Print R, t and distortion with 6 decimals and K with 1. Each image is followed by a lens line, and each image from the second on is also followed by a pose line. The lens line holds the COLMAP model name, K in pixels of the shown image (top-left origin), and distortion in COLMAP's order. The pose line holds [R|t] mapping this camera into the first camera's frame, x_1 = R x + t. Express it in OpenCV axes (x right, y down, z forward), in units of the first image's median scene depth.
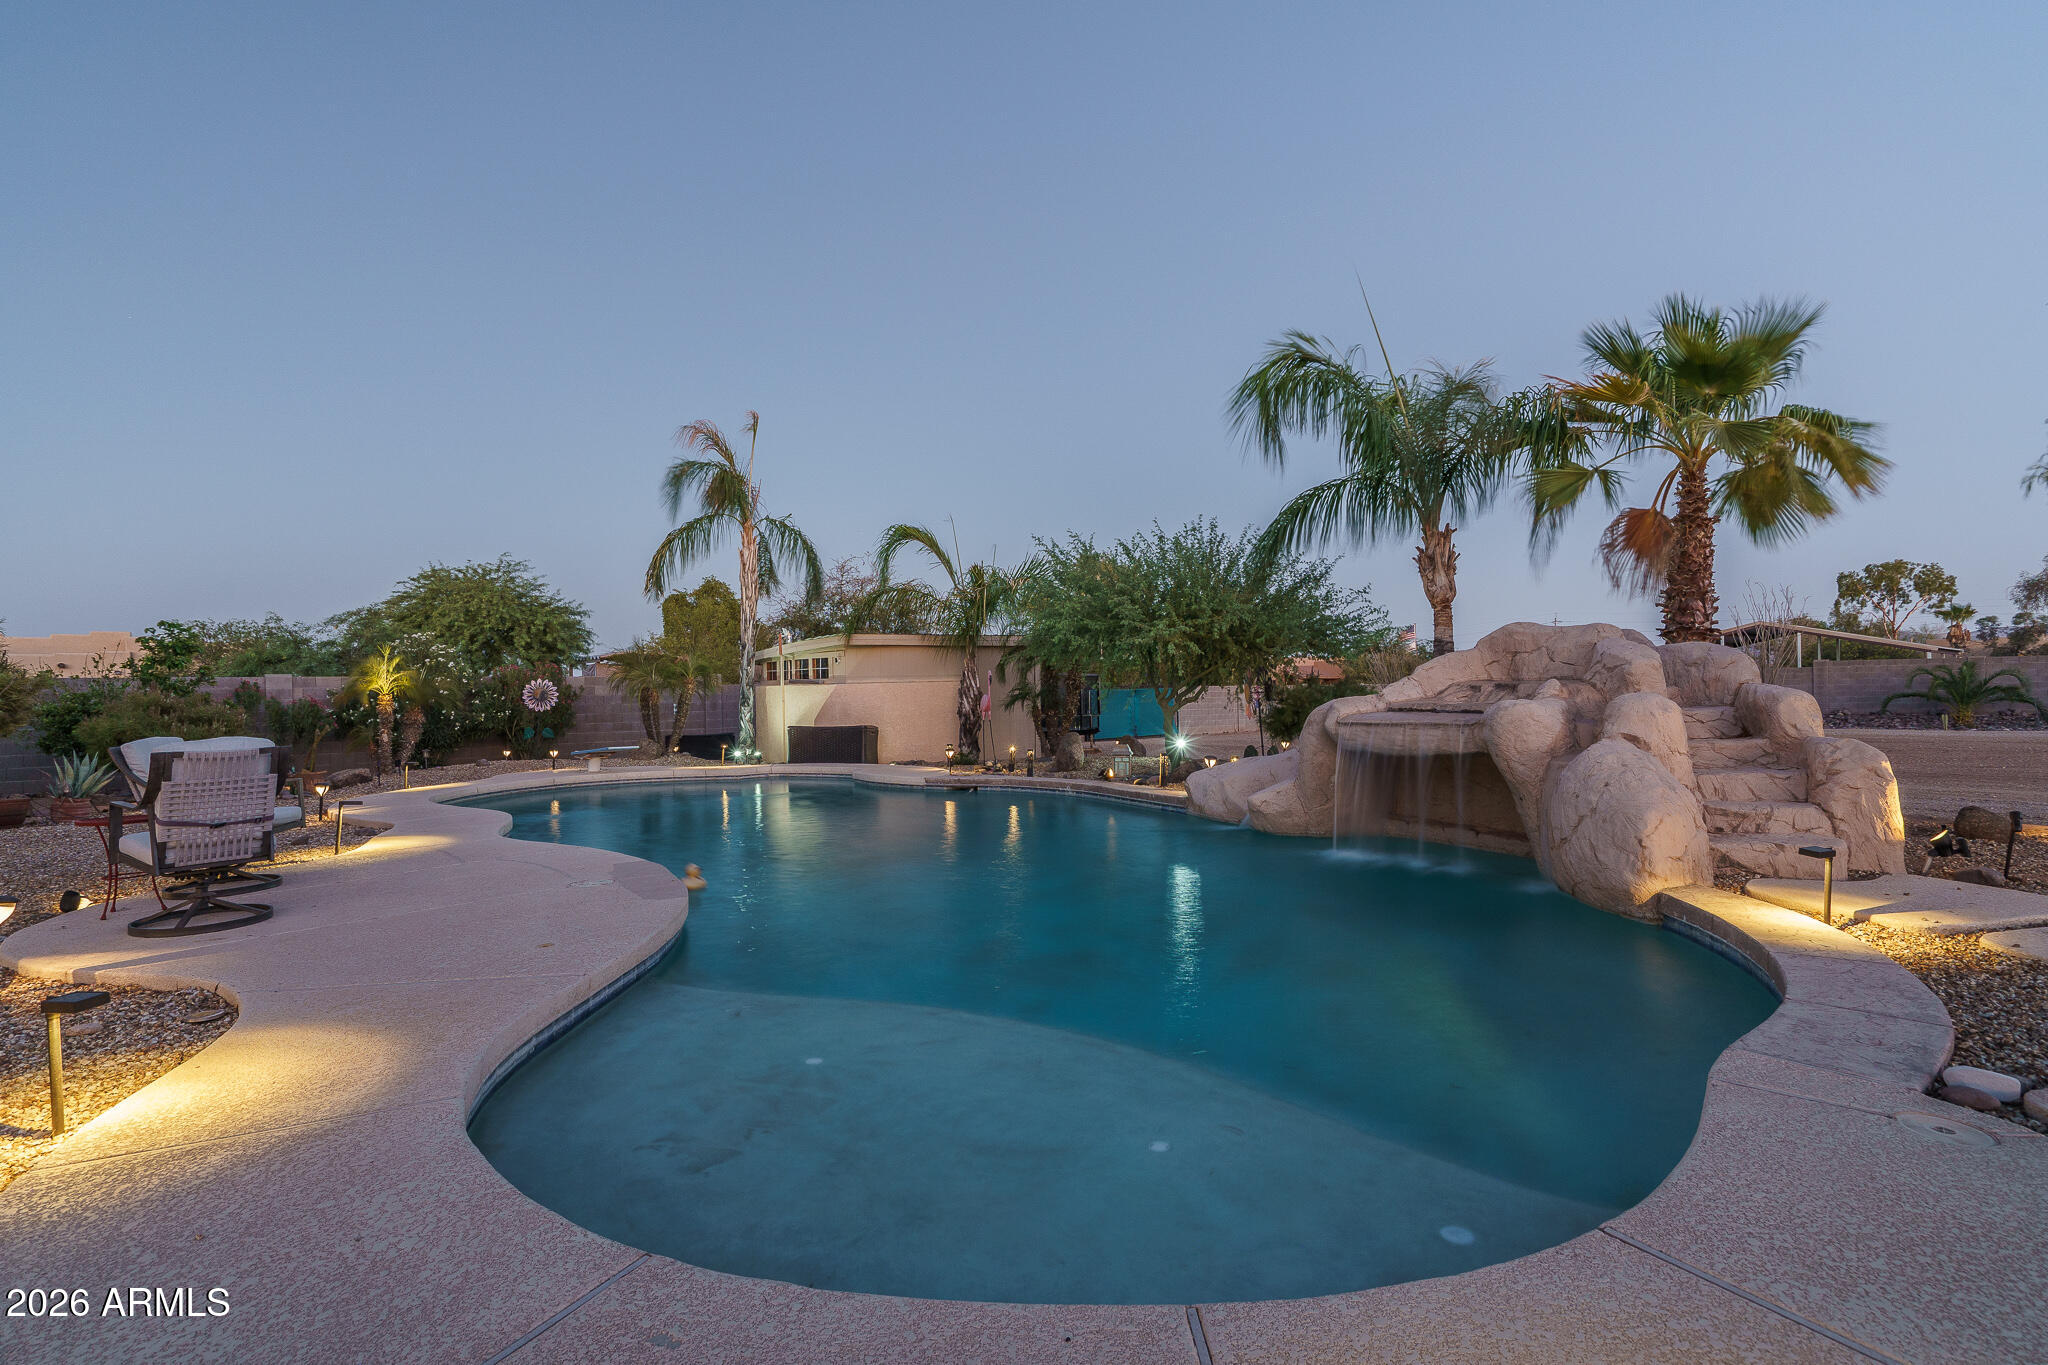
lens RADIAL K [[1003.4, 0, 1019.9], [0, 1003.4, 681.7], [0, 0, 1]] dist [-0.003015, 0.000584]
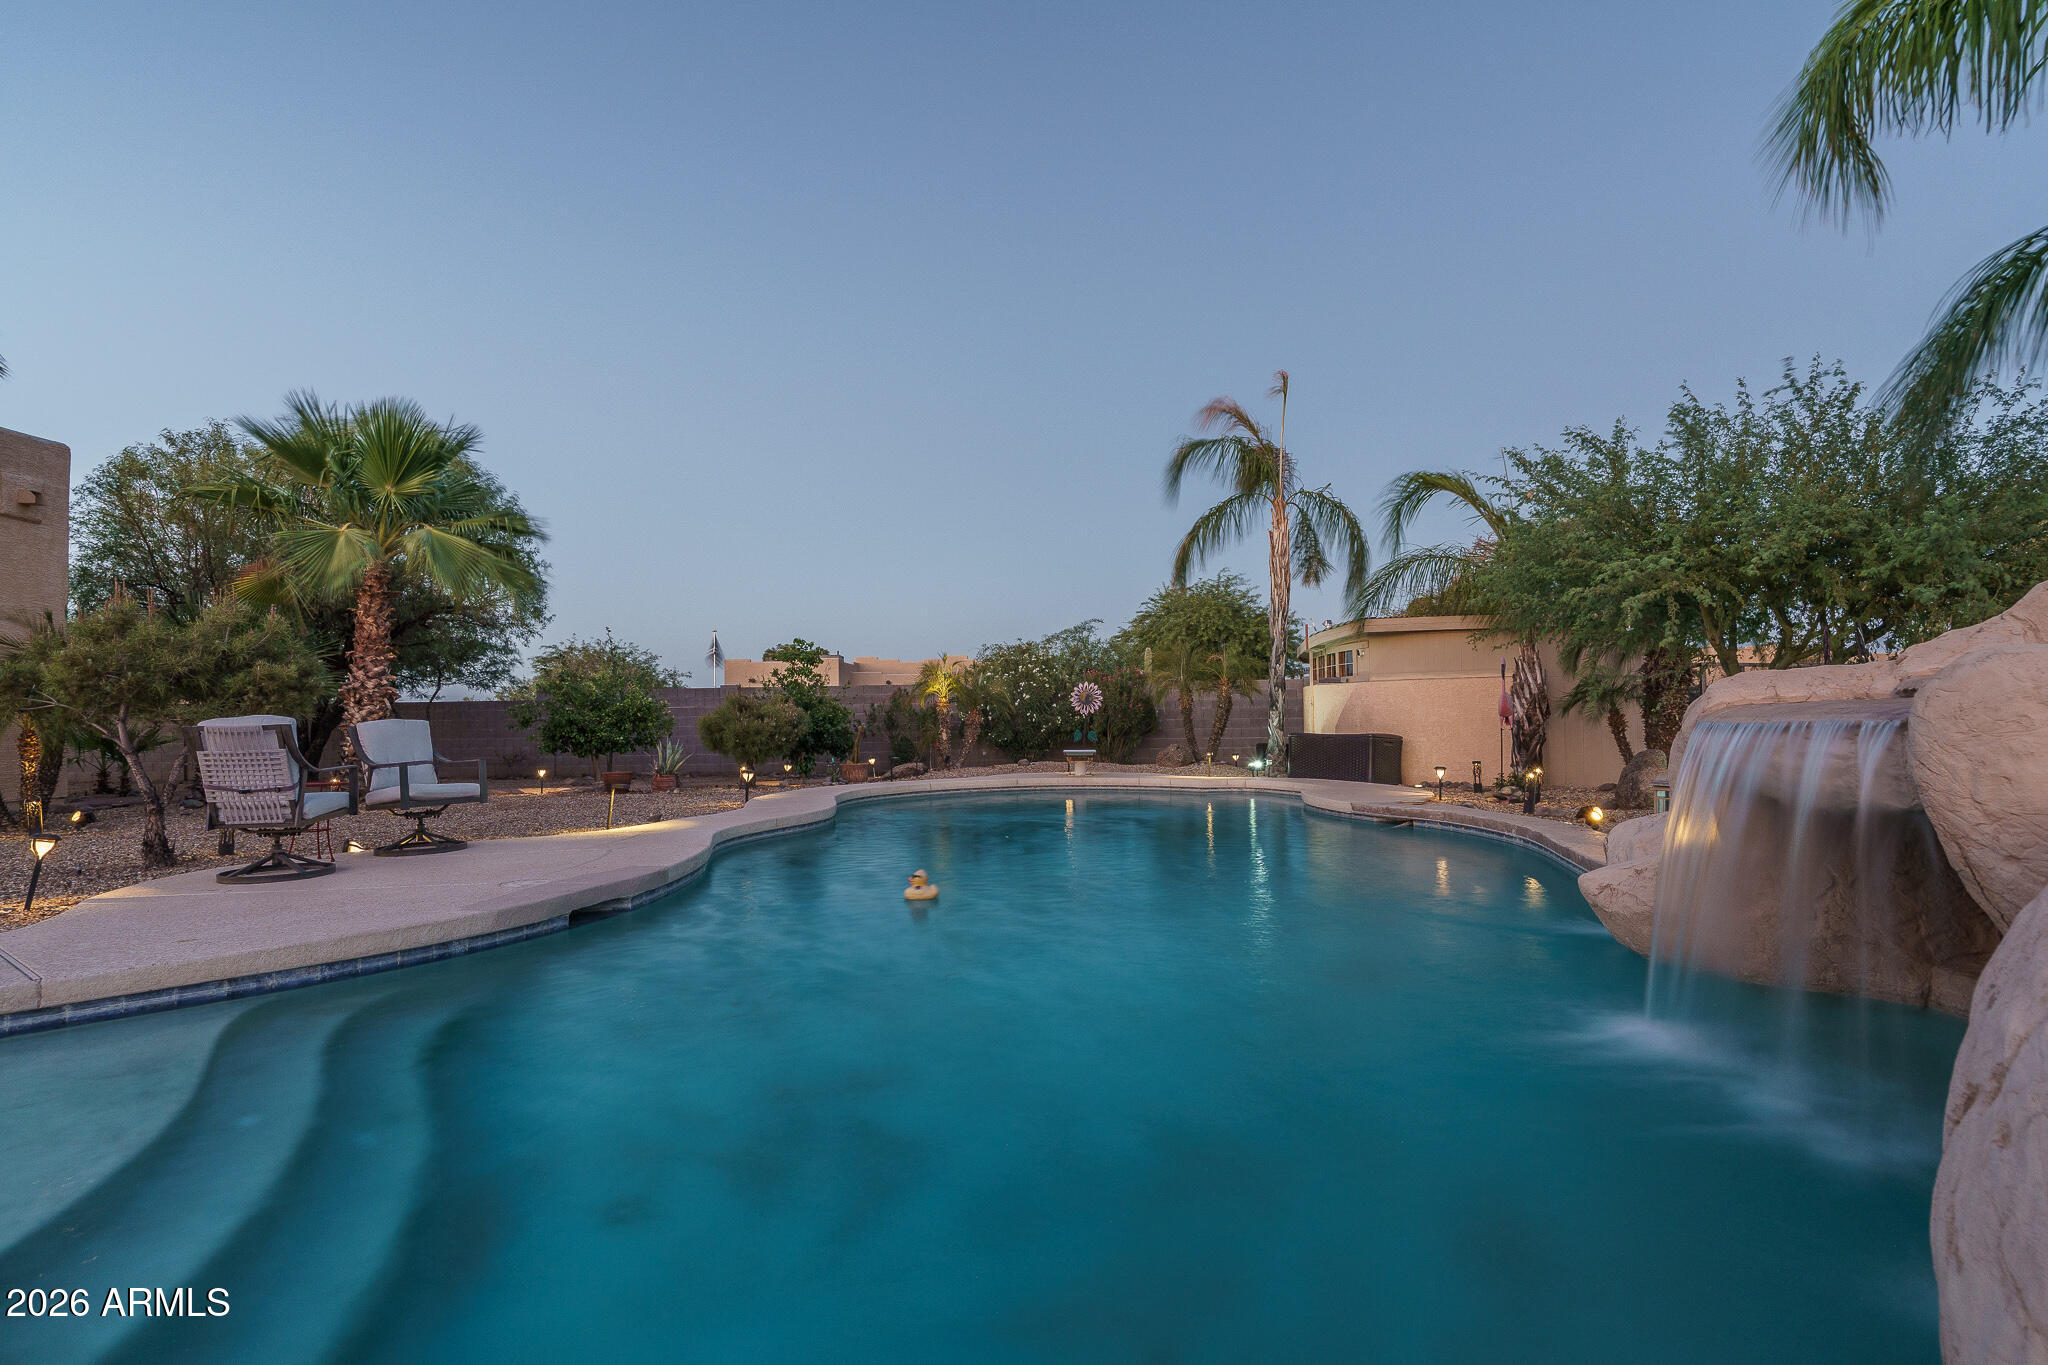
lens RADIAL K [[1024.0, 0, 1025.9], [0, 1024.0, 679.6], [0, 0, 1]] dist [-0.003487, -0.000528]
pose [[0.724720, -0.017739, -0.688815, 0.199379], [0.008440, 0.999822, -0.016867, 0.012335], [0.688992, 0.006410, 0.724741, 0.227104]]
